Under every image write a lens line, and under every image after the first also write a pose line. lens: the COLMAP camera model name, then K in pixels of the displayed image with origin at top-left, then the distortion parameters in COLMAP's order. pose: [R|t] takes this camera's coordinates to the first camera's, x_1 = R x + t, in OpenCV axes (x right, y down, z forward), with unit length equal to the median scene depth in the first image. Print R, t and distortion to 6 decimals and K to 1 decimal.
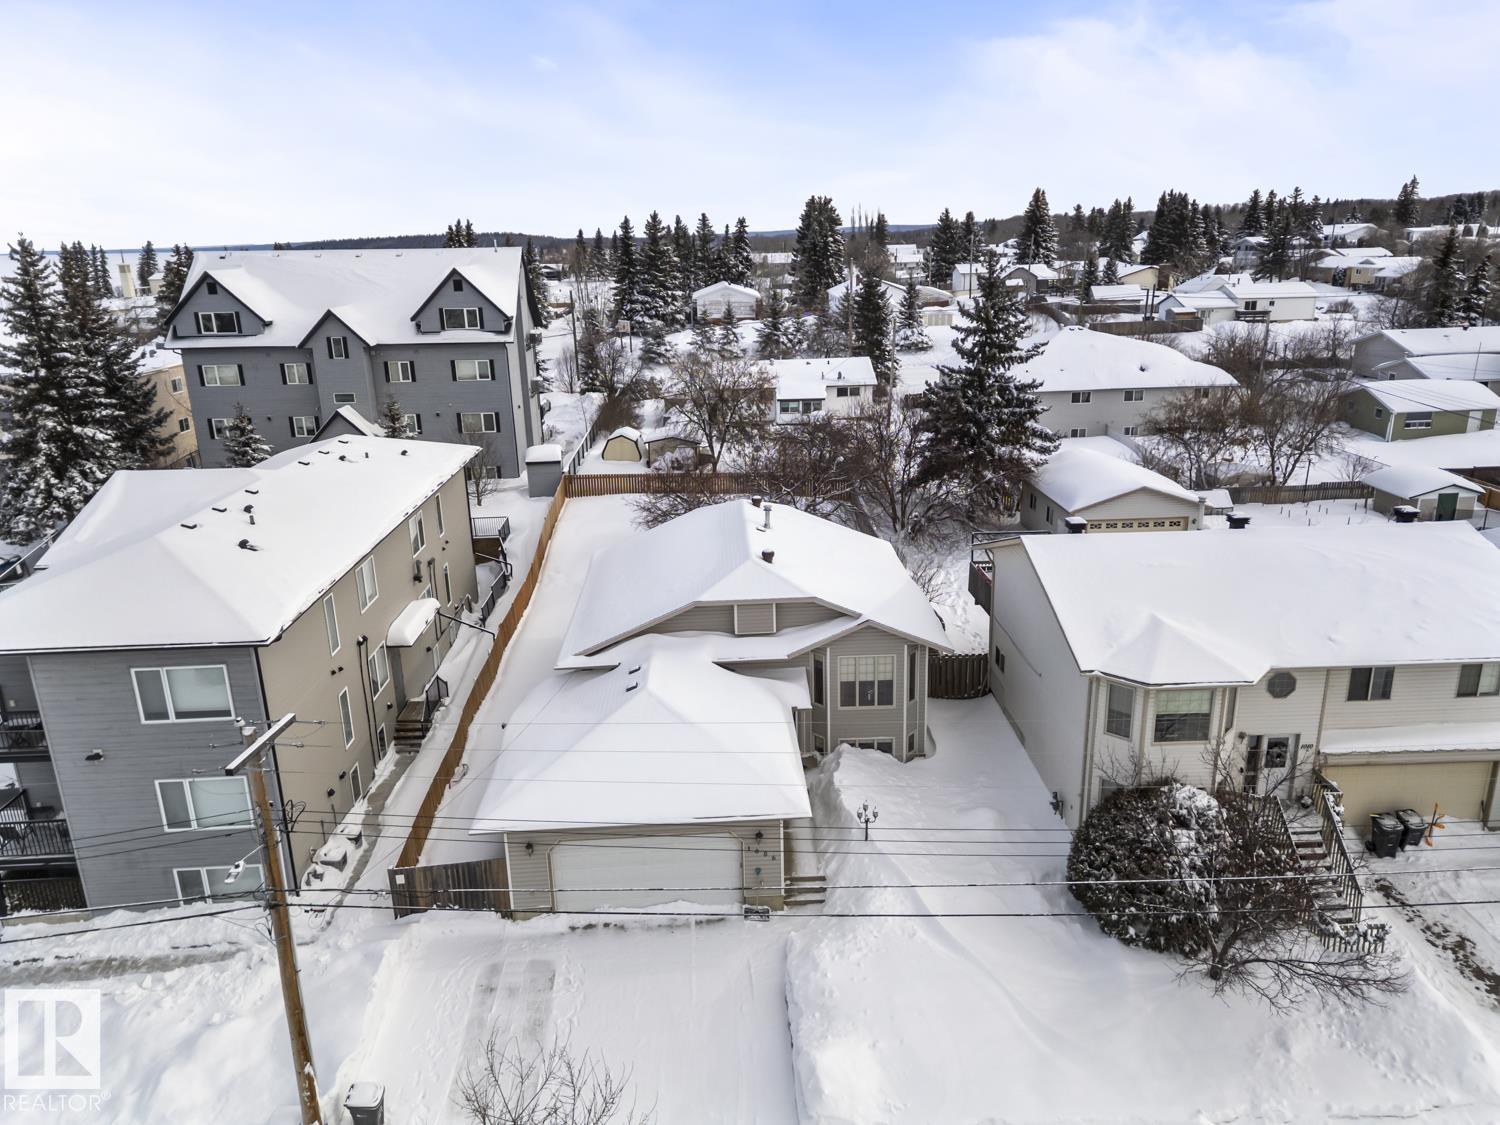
lens RADIAL K [[1040.7, 0, 750.0], [0, 1040.7, 562.5], [0, 0, 1]] dist [0.116197, -0.141791]
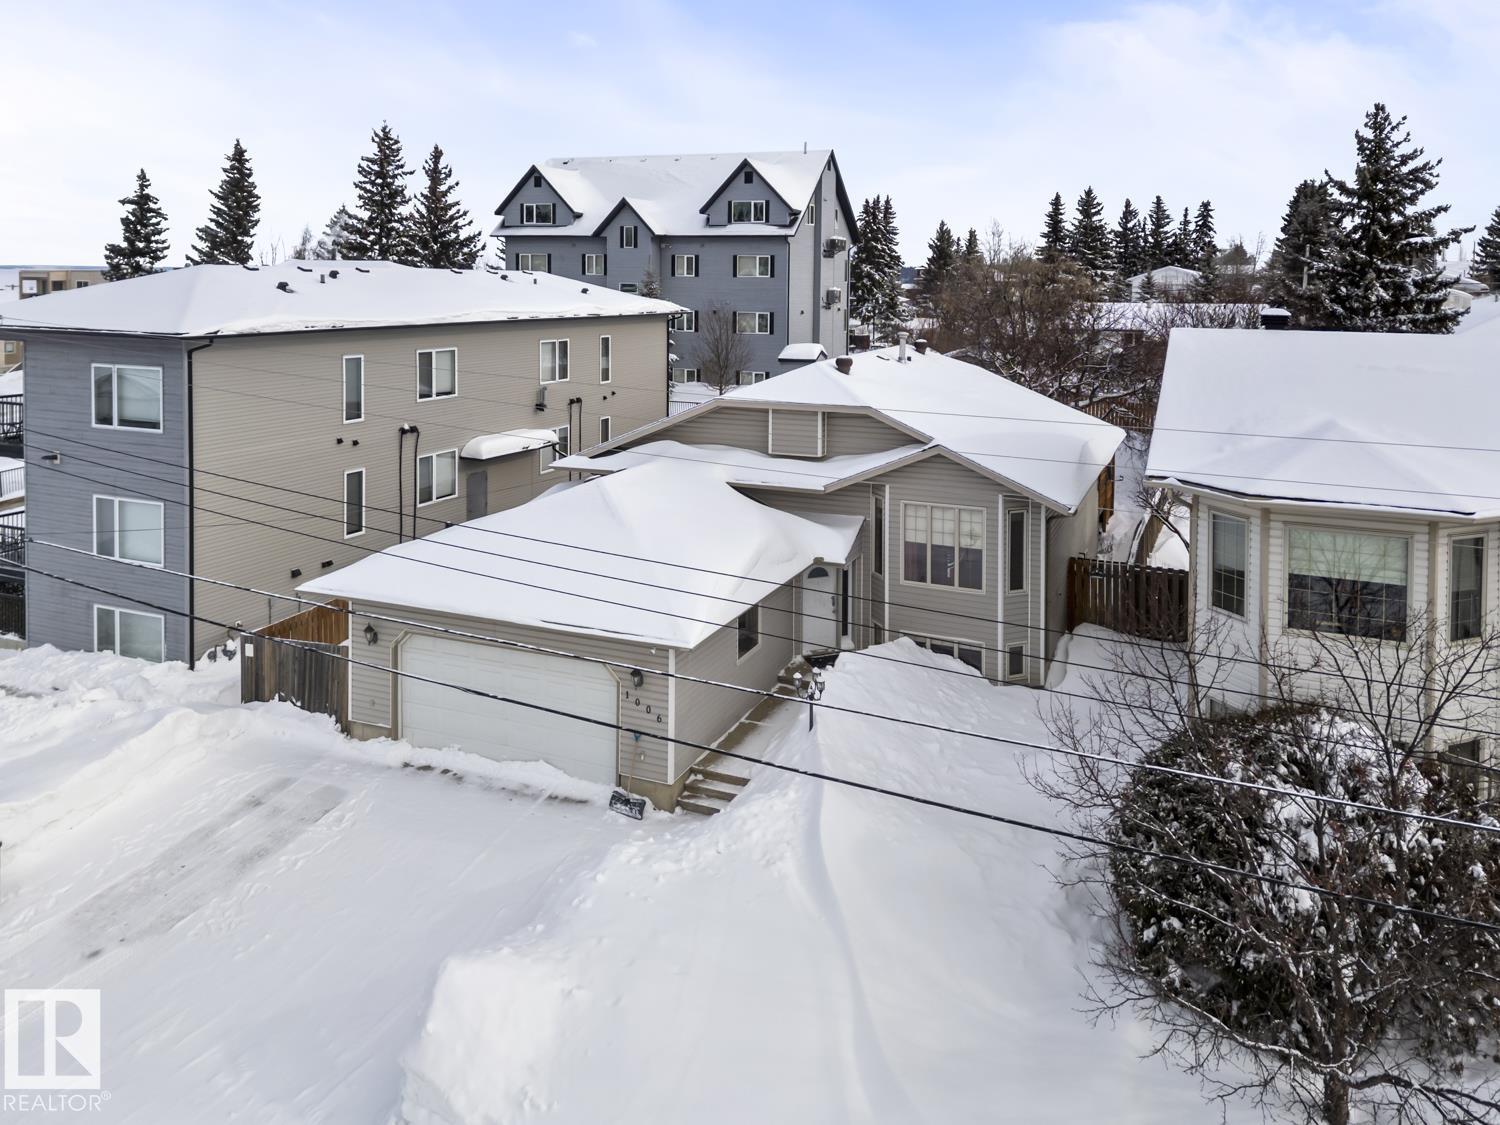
lens RADIAL K [[1116.0, 0, 740.9], [0, 1116.0, 323.4], [0, 0, 1]] dist [0.057572, 0.007233]
pose [[0.897296, 0.048939, -0.438708, 0.185902], [-0.157356, 0.964009, -0.214305, 0.091676], [0.412430, 0.261328, 0.872702, 0.164635]]
